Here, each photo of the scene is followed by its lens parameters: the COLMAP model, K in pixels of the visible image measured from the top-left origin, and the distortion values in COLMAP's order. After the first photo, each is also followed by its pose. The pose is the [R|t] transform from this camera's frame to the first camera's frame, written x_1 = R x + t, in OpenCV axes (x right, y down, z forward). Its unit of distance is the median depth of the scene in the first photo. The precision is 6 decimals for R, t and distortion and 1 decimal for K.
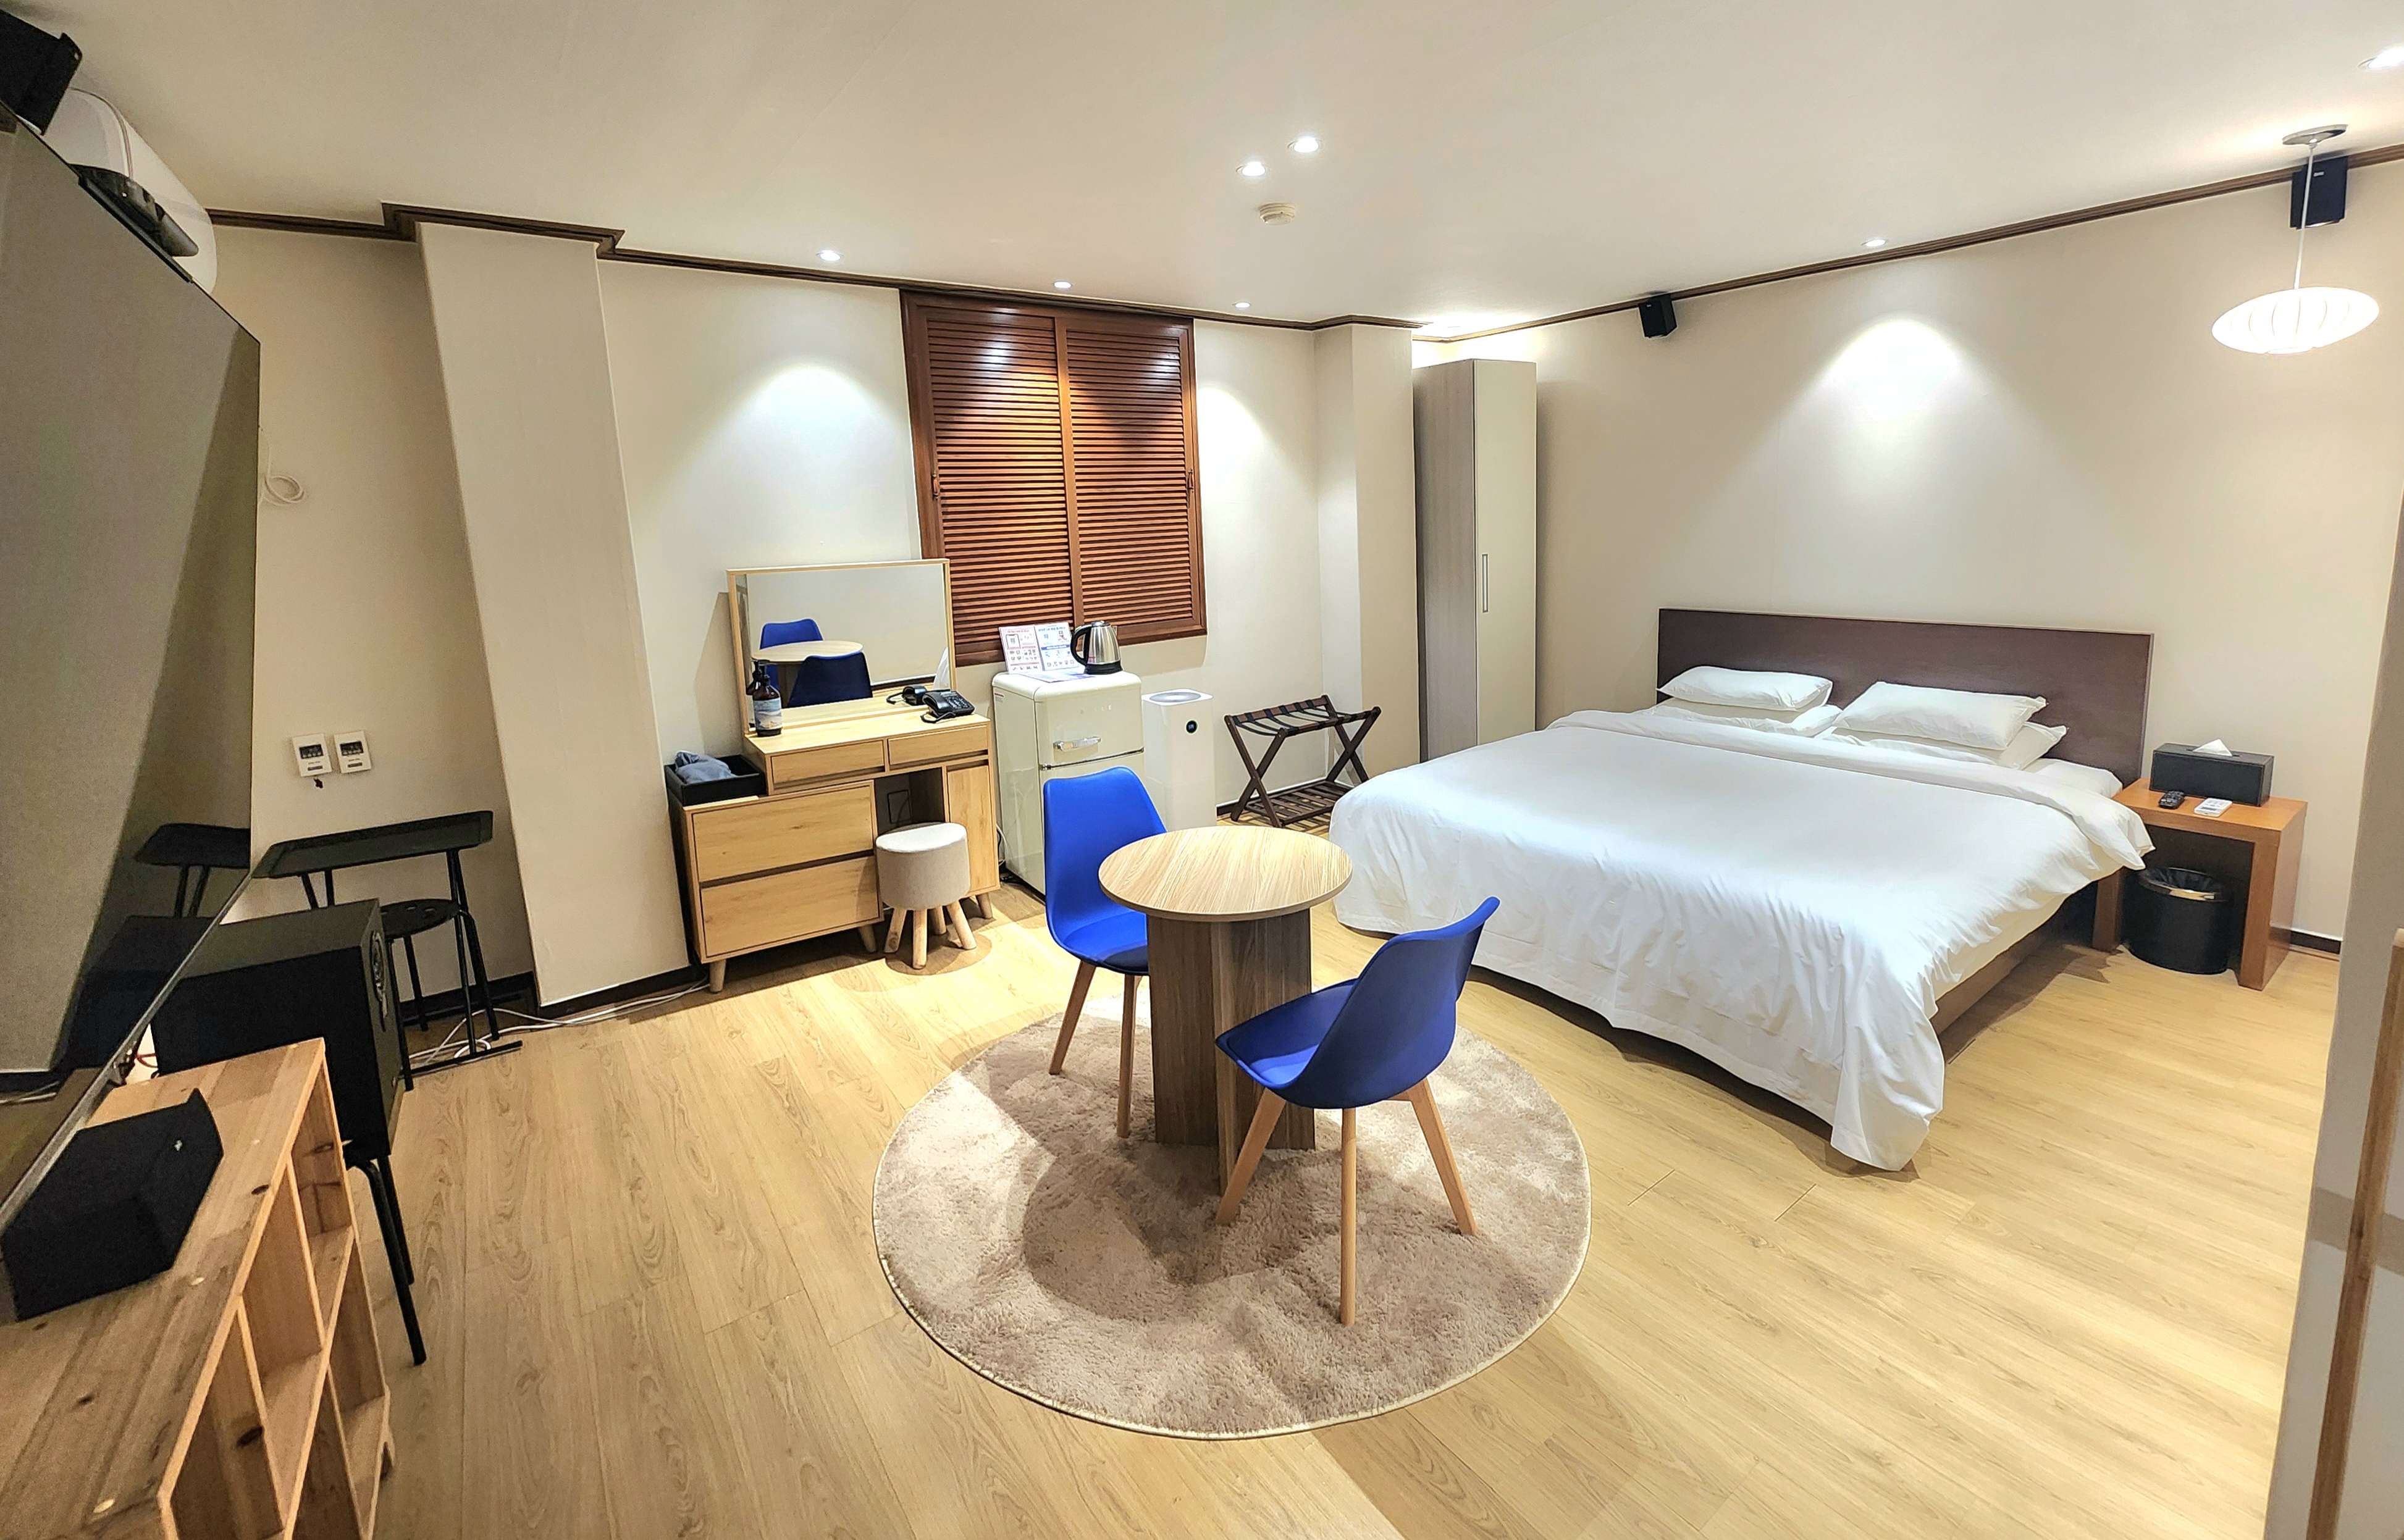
lens RADIAL K [[1015.1, 0, 1209.2], [0, 1015.1, 665.8], [0, 0, 1]] dist [-0.001538, -0.000133]
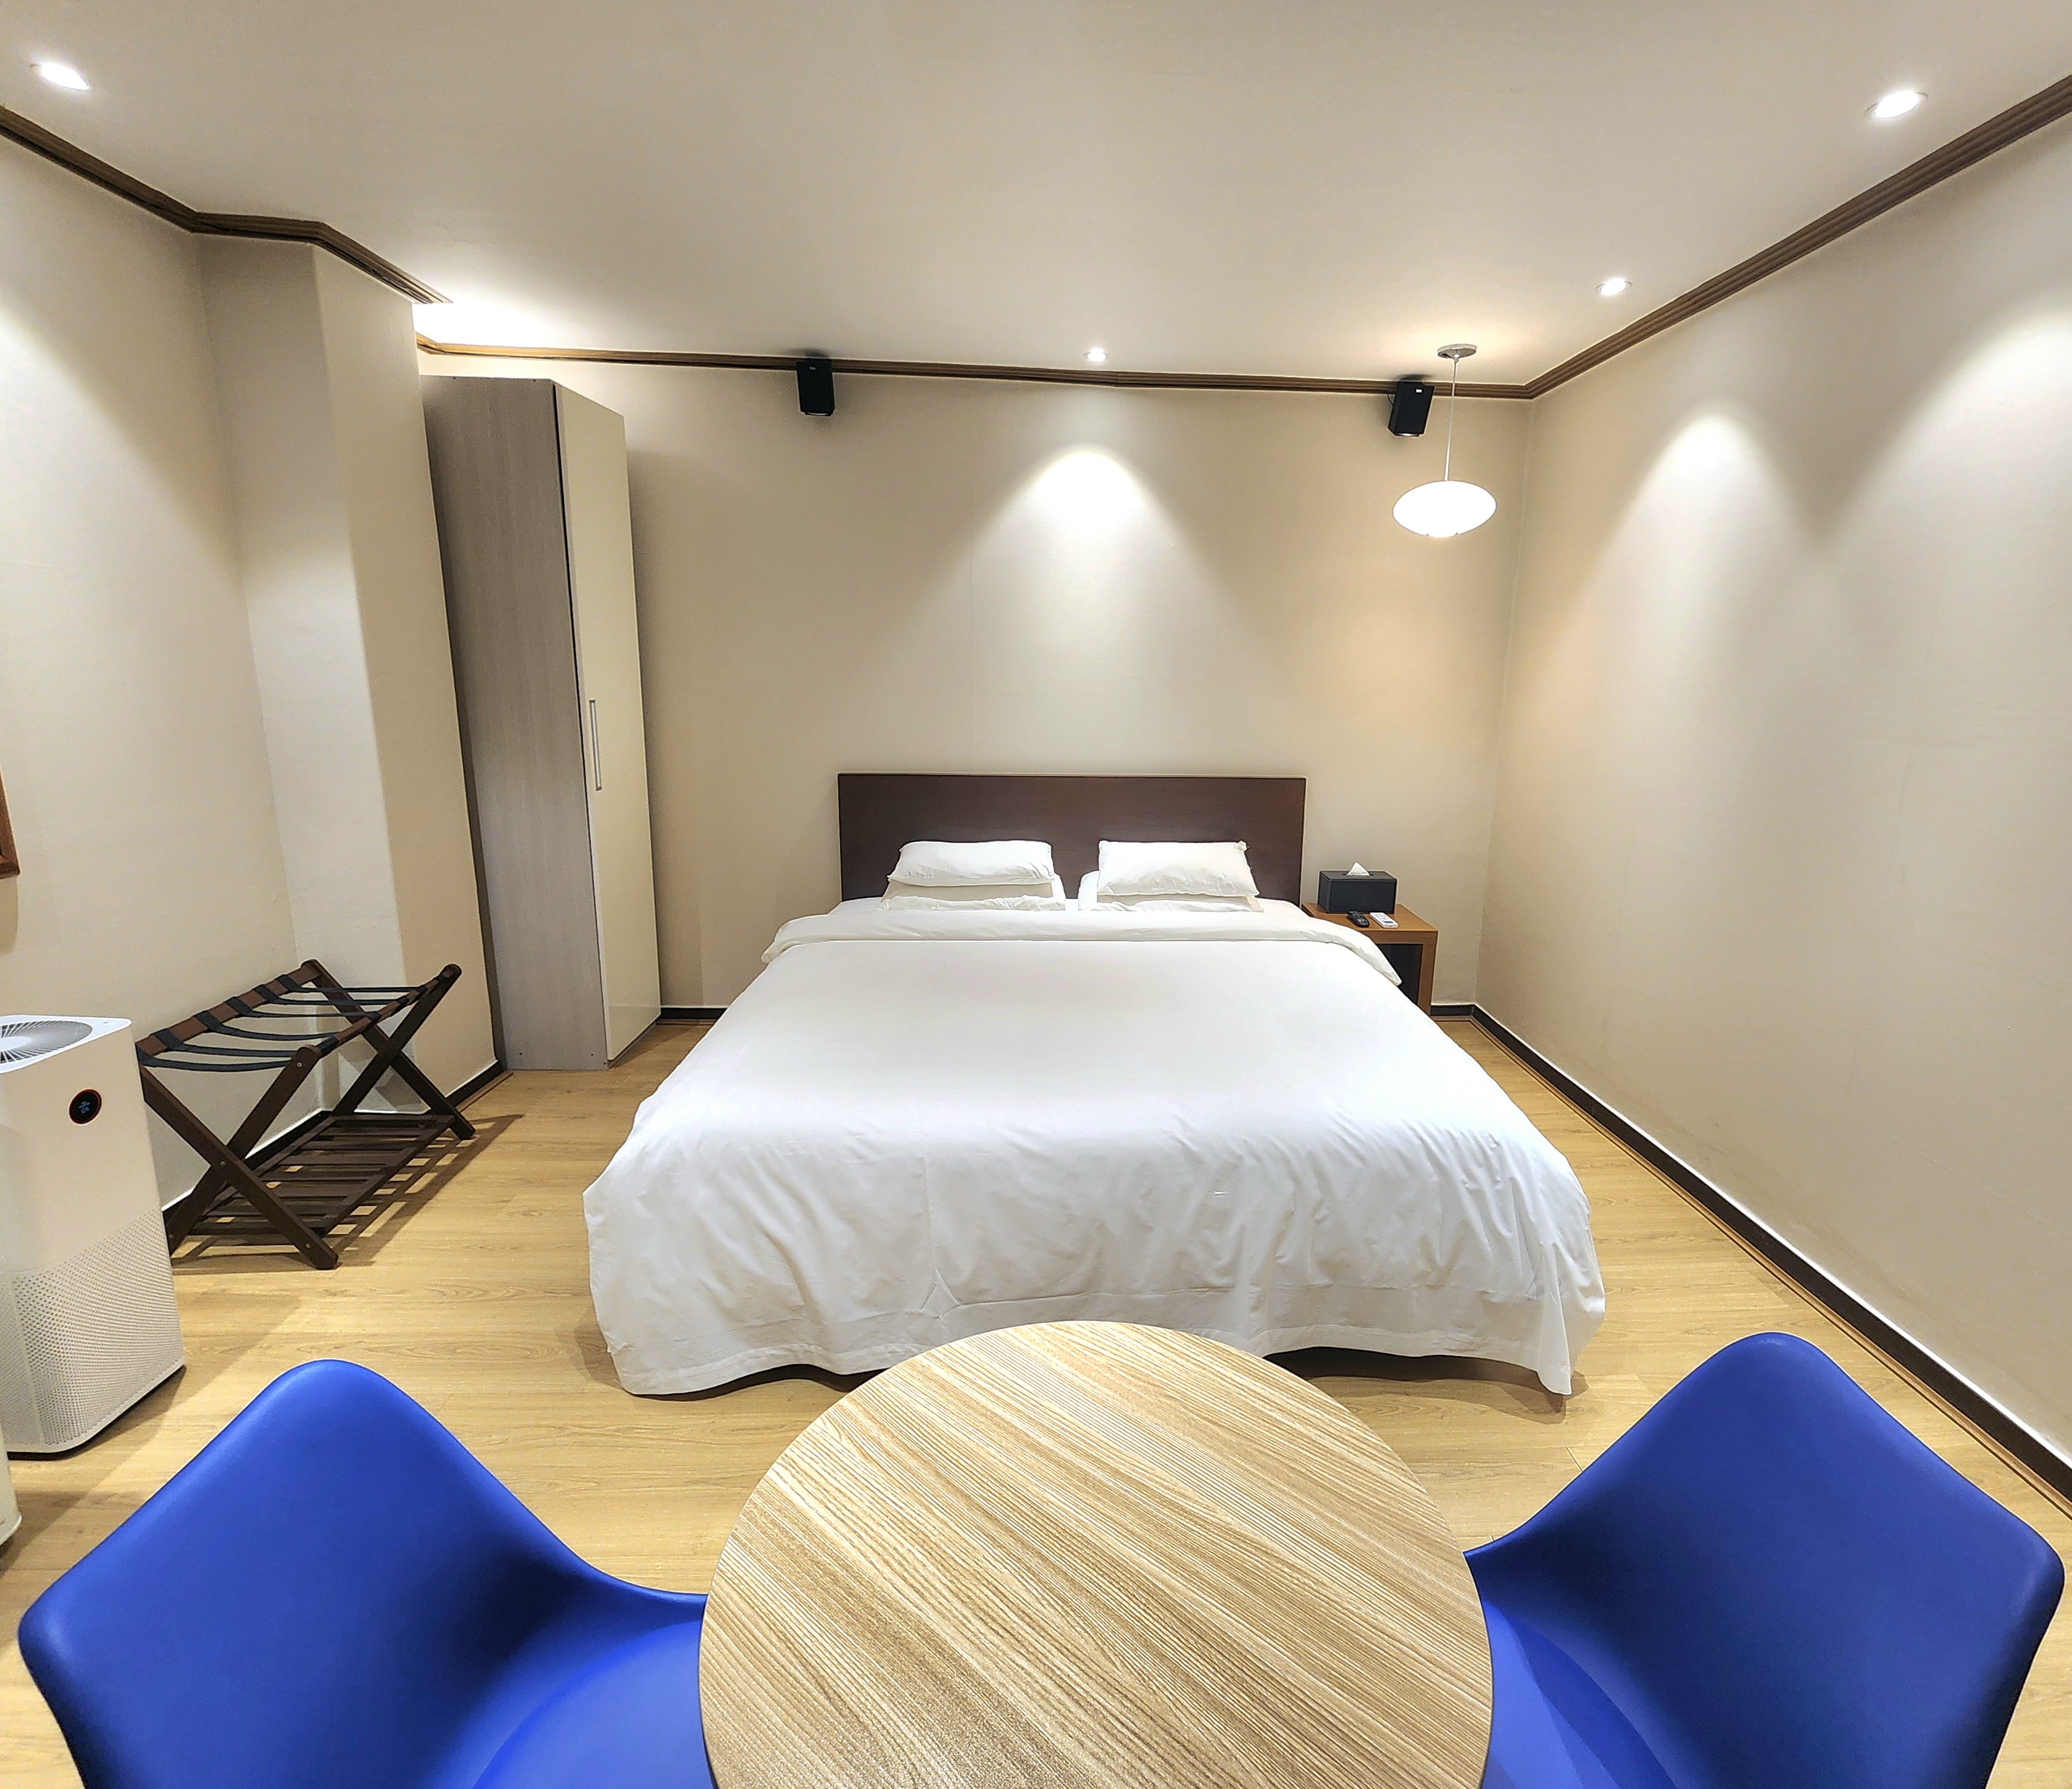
lens RADIAL K [[1017.4, 0, 1086.3], [0, 1017.4, 874.0], [0, 0, 1]] dist [-0.001394, -0.001108]
pose [[0.534772, -0.118415, 0.836658, -0.170240], [0.086306, 0.992608, 0.085322, -0.041596], [-0.840577, 0.026581, 0.541039, 0.568907]]
